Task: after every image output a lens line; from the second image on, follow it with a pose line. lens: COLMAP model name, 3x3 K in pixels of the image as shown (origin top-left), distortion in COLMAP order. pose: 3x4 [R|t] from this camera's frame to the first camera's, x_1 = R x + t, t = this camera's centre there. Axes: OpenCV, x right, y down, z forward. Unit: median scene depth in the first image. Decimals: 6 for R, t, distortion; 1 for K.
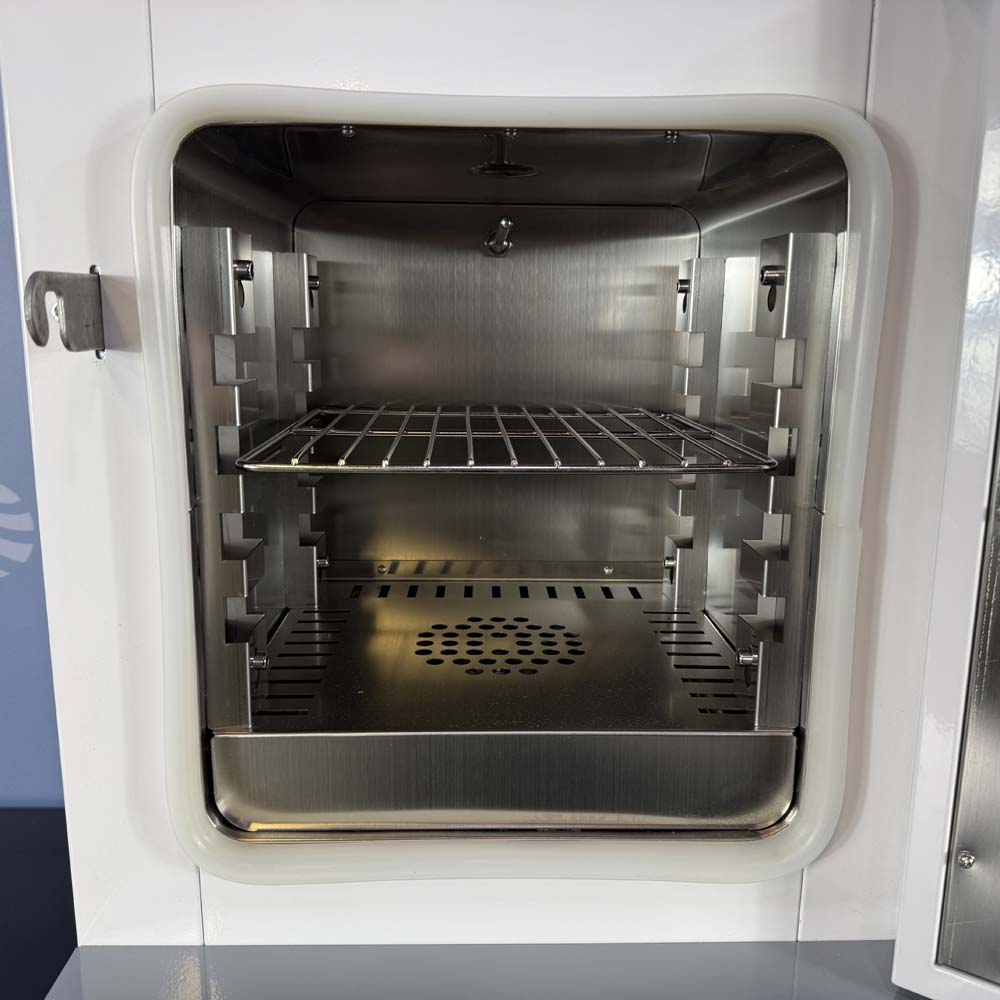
lens RADIAL K [[1358.2, 0, 465.0], [0, 1358.2, 499.3], [0, 0, 1]] dist [0.058246, -0.068681]
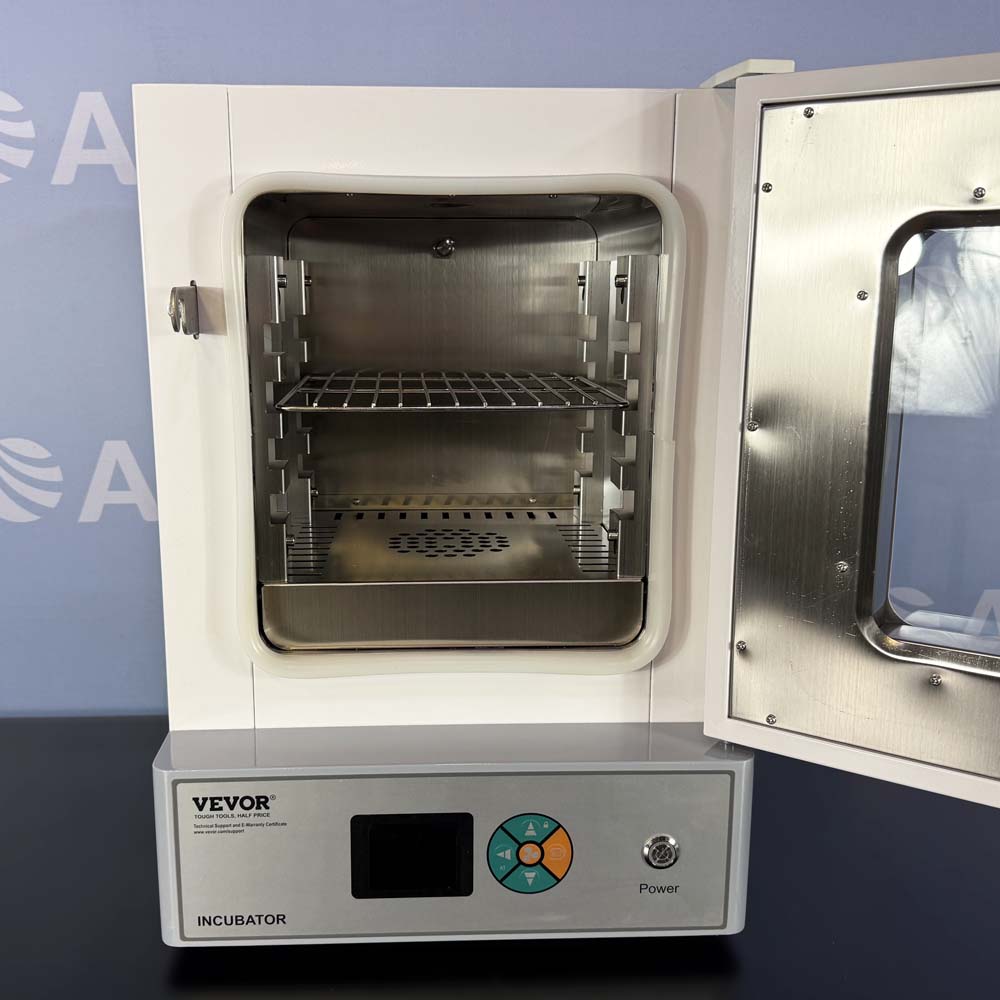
lens RADIAL K [[1358.2, 0, 465.0], [0, 1358.2, 499.3], [0, 0, 1]] dist [0.058246, -0.068681]
pose [[0.999130, -0.014328, 0.039164, -0.010999], [0.013642, 0.999750, 0.017712, 0.034962], [-0.039408, -0.017162, 0.999076, -0.351832]]
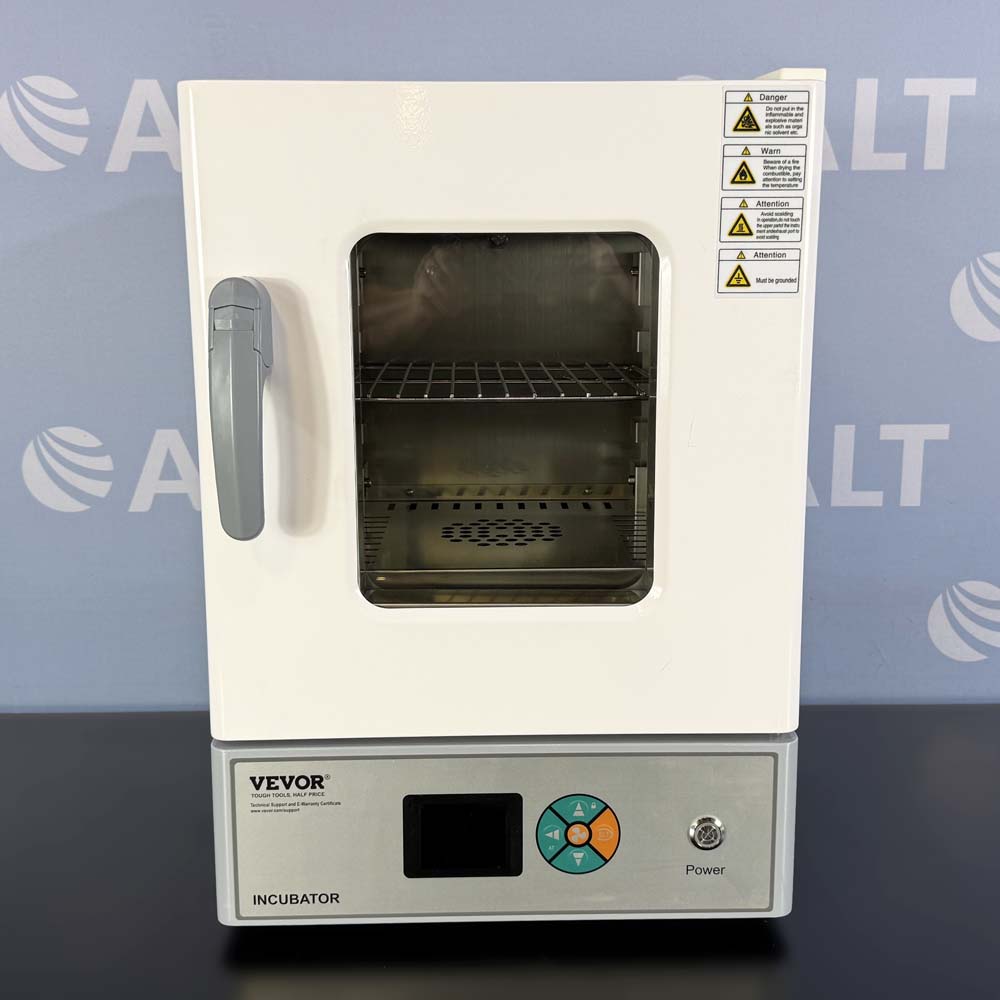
lens RADIAL K [[1501.1, 0, 499.1], [0, 1501.1, 479.2], [0, 0, 1]] dist [0.099937, -0.088318]
pose [[0.999754, -0.011080, 0.019191, -0.005556], [0.010952, 0.999917, 0.006778, 0.039072], [-0.019265, -0.006566, 0.999793, -0.498690]]
